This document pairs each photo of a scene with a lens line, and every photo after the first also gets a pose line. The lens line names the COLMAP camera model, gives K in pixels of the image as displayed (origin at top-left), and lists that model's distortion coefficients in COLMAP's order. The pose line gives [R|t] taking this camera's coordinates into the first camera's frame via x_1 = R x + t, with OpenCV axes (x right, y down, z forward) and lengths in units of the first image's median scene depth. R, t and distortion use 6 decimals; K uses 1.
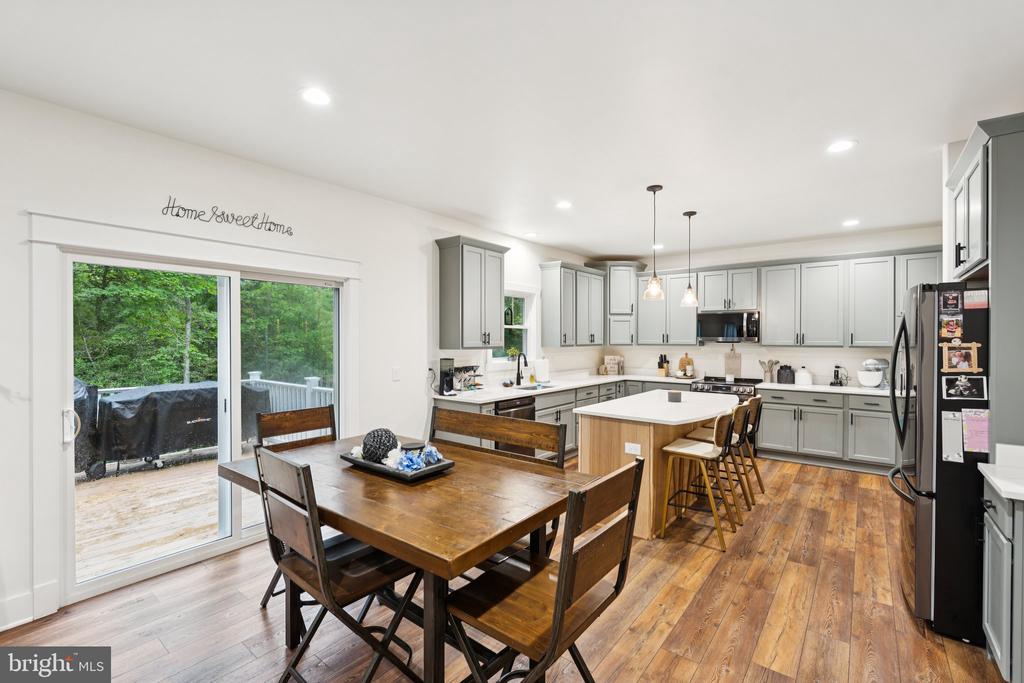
lens RADIAL K [[452.1, 0, 509.9], [0, 452.1, 344.0], [0, 0, 1]] dist [-0.002811, -0.001155]
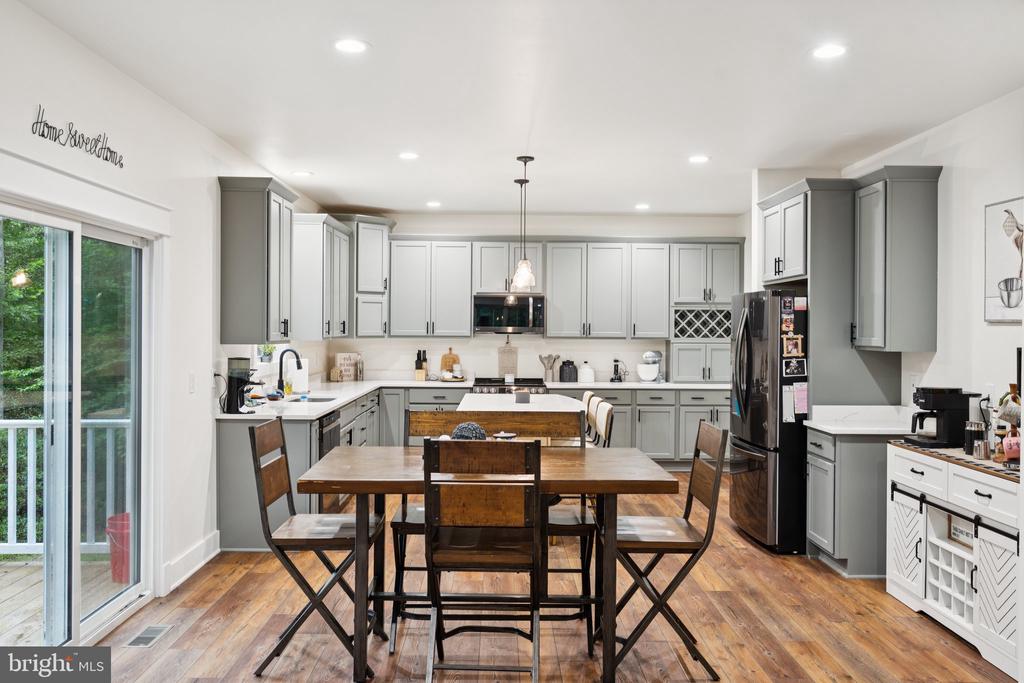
lens RADIAL K [[860.3, 0, 512.2], [0, 860.3, 337.8], [0, 0, 1]] dist [0.009884, 0.004021]
pose [[0.774713, -0.002818, 0.632307, -0.627486], [0.000633, 0.999993, 0.003681, -0.001756], [-0.632313, -0.002451, 0.774710, -0.232645]]
